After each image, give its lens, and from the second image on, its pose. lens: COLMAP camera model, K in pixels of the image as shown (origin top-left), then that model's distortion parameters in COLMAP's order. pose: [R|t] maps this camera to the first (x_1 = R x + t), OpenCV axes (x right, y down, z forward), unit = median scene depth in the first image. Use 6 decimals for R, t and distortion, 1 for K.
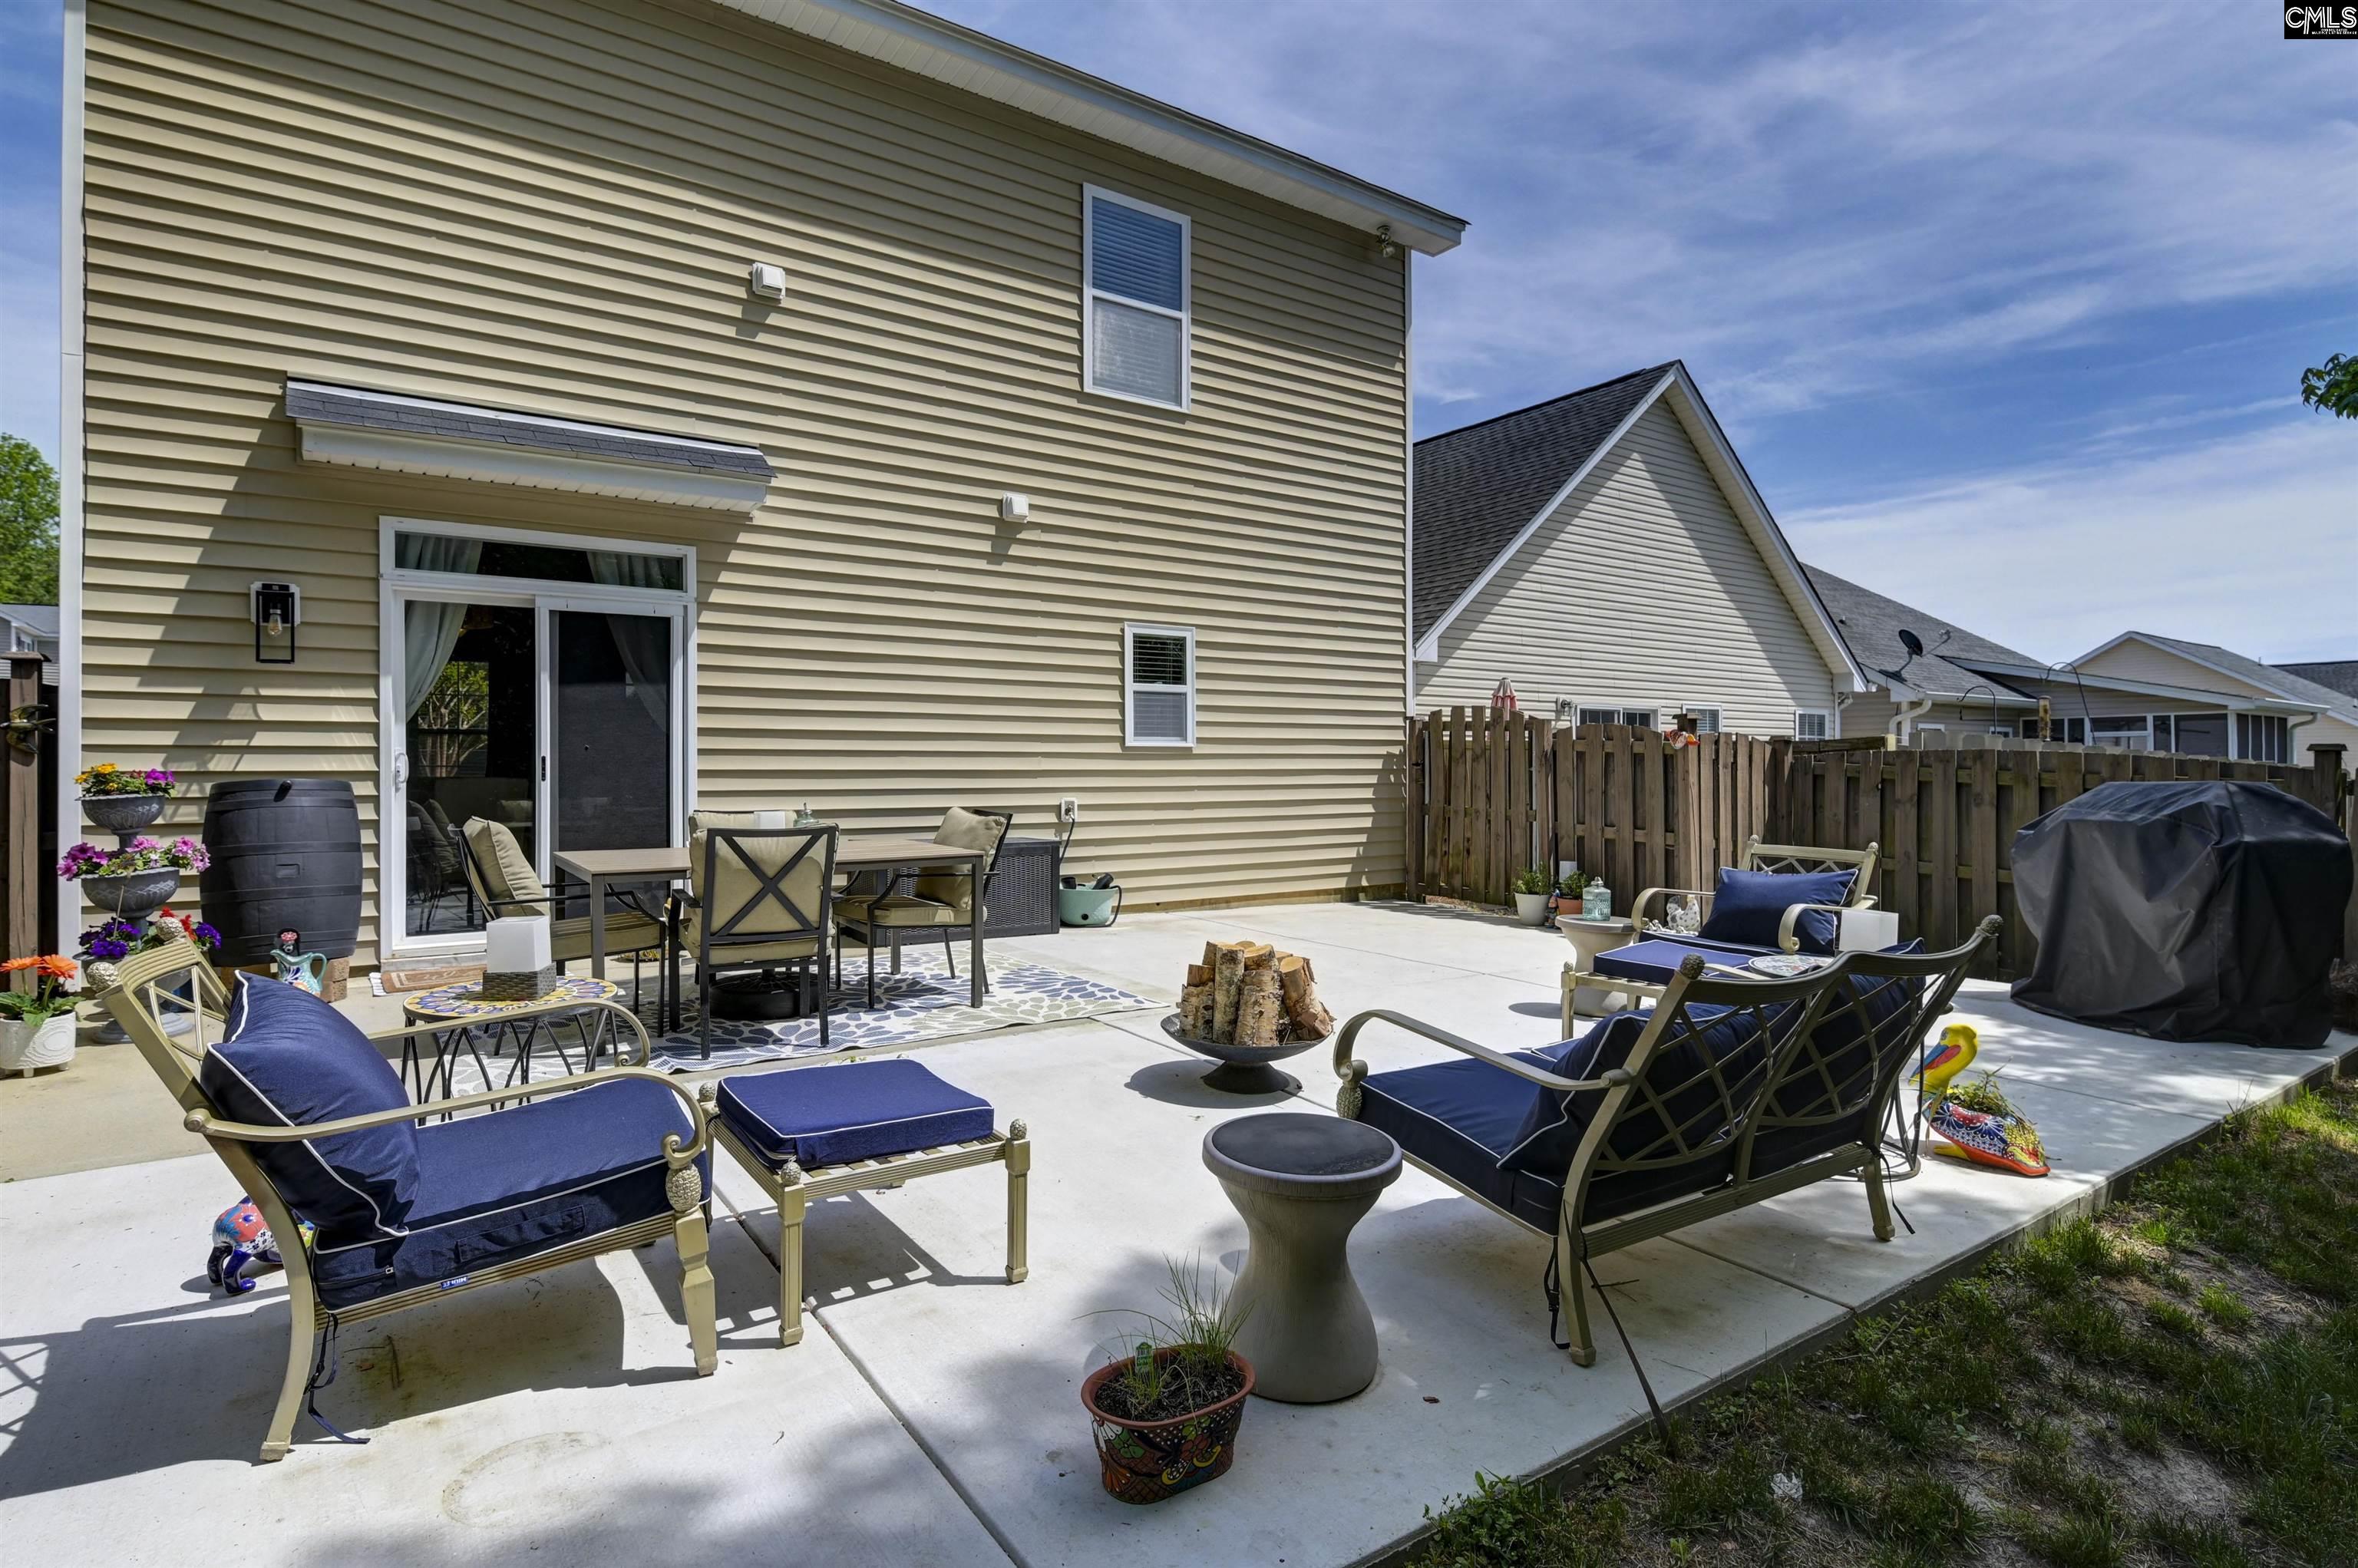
lens RADIAL K [[1151.7, 0, 1172.3], [0, 1151.7, 773.2], [0, 0, 1]] dist [-0.005068, -0.002728]
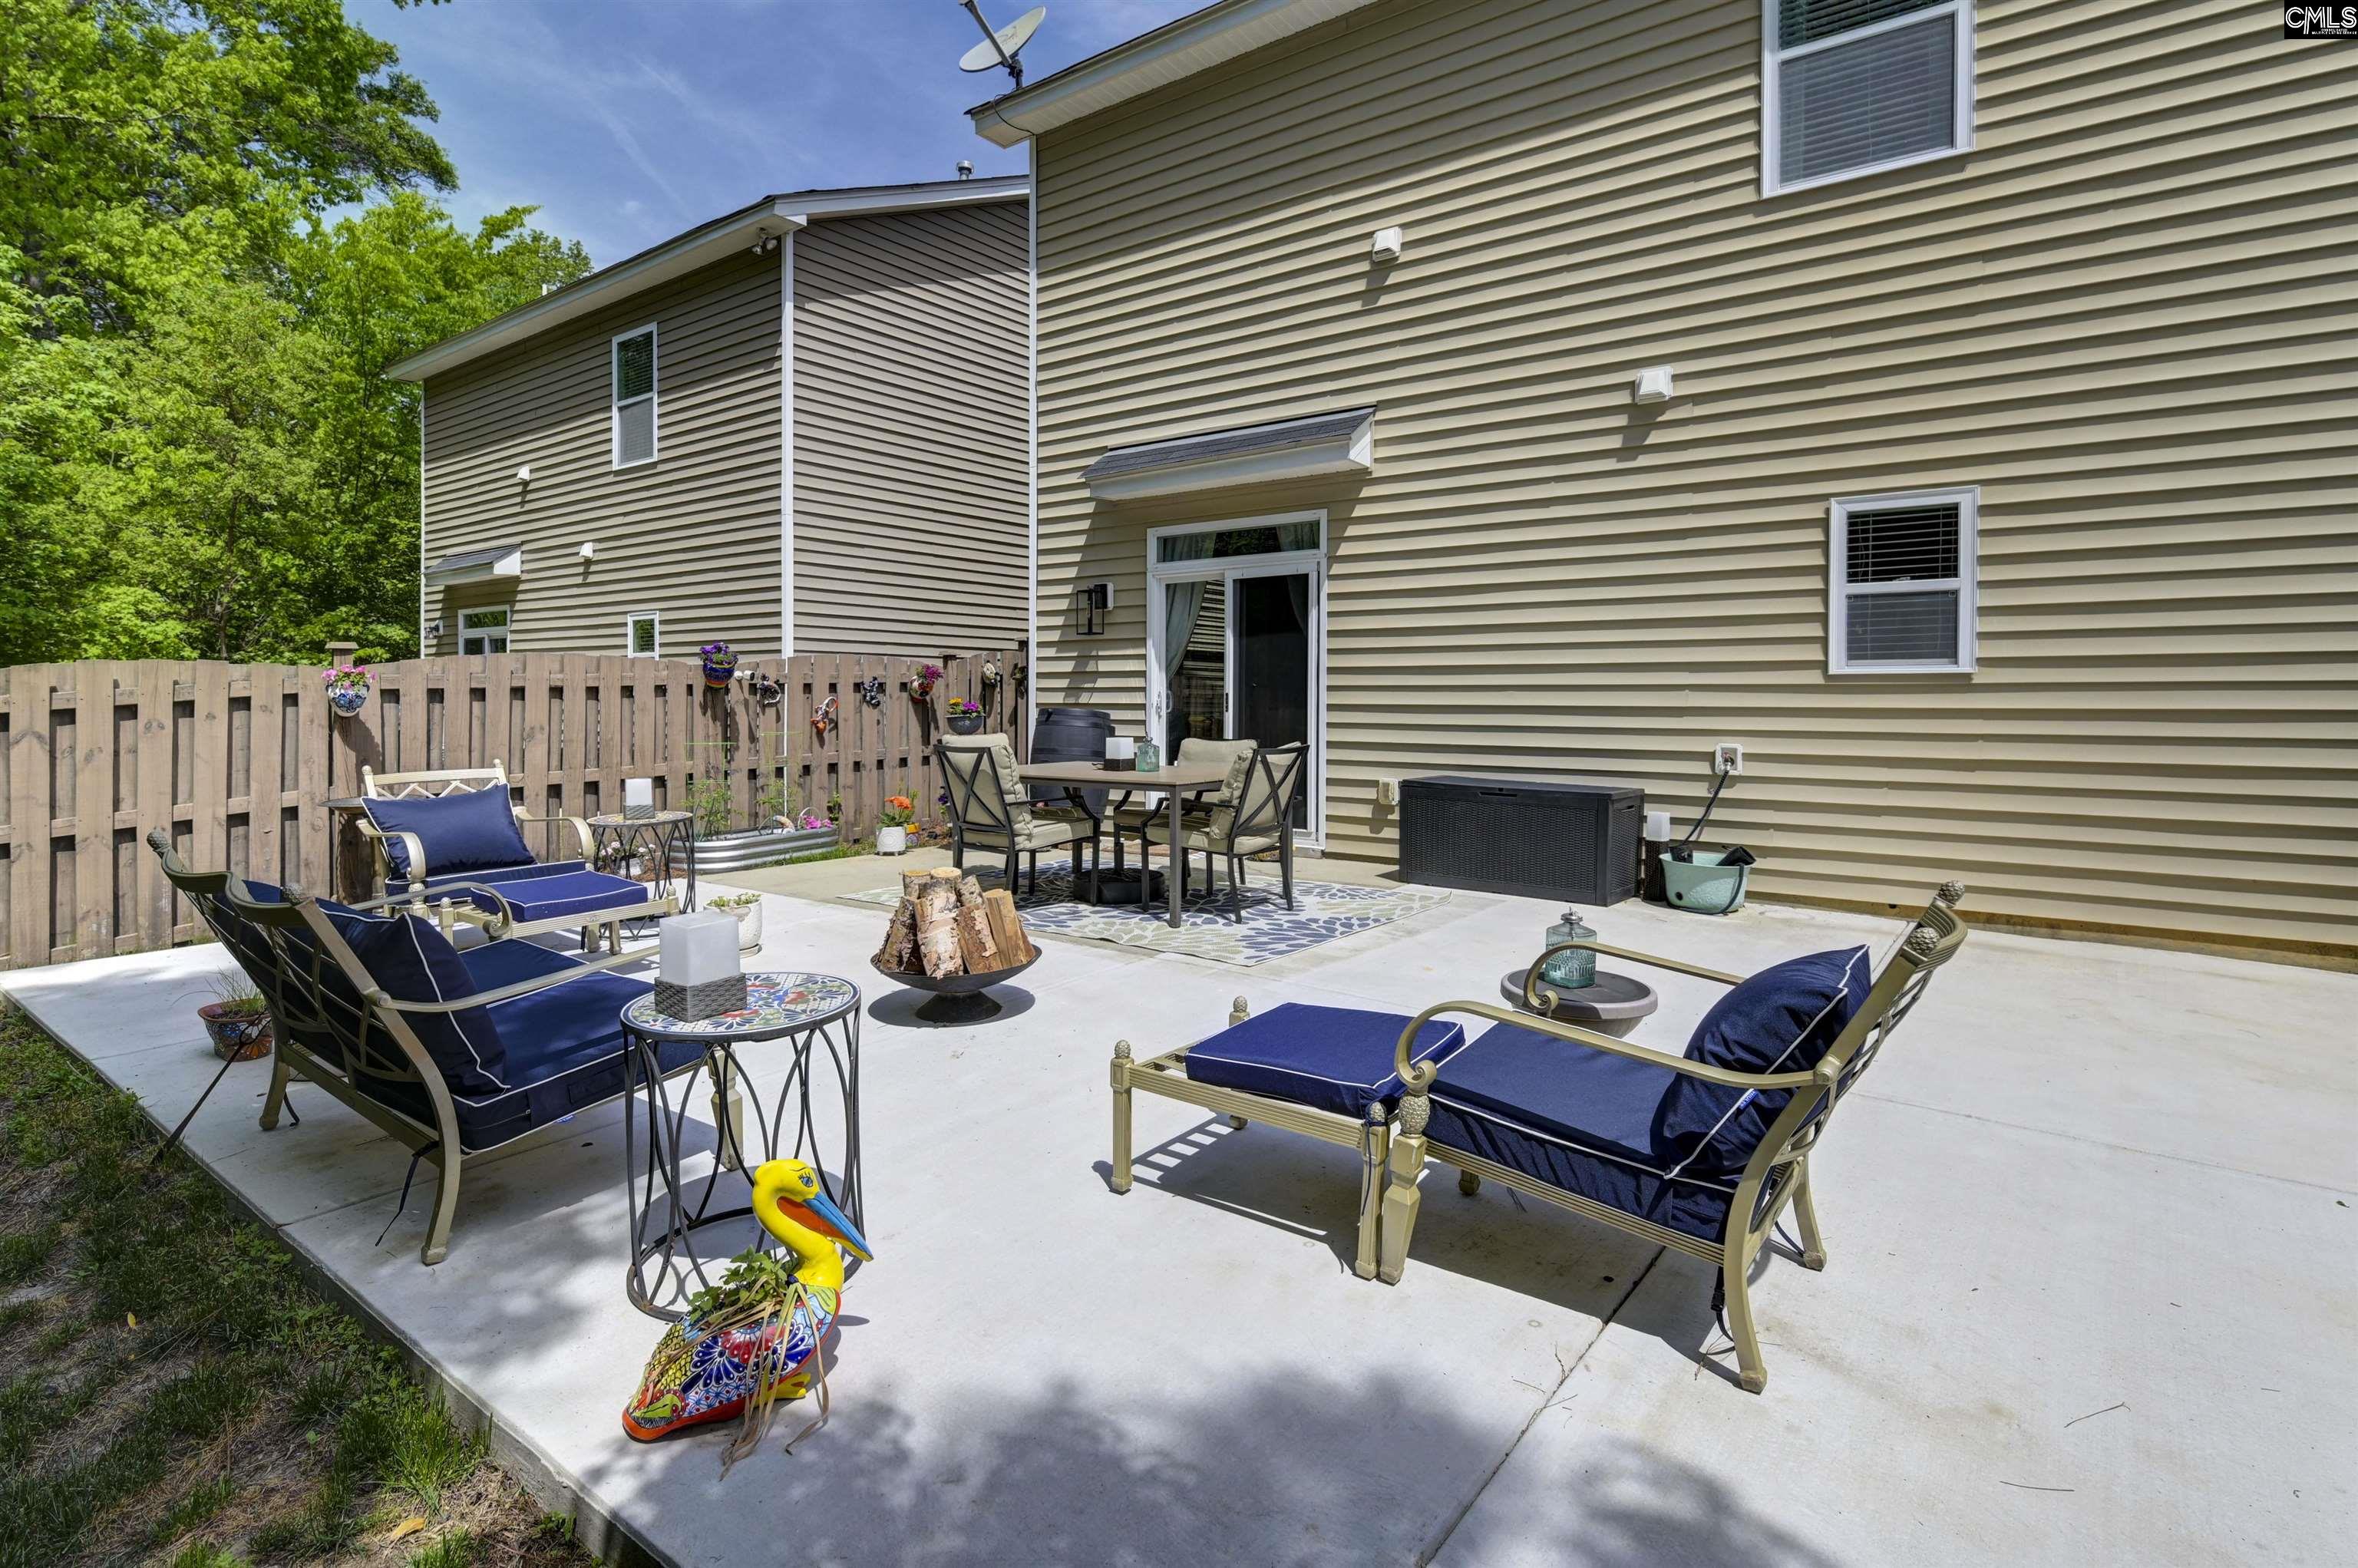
lens RADIAL K [[1151.7, 0, 1143.3], [0, 1151.7, 706.7], [0, 0, 1]] dist [-0.005068, -0.002728]
pose [[0.314182, 0.015500, -0.949236, 0.534192], [0.001194, 0.999859, 0.016722, -0.016996], [0.949362, -0.006387, 0.314119, 0.404017]]
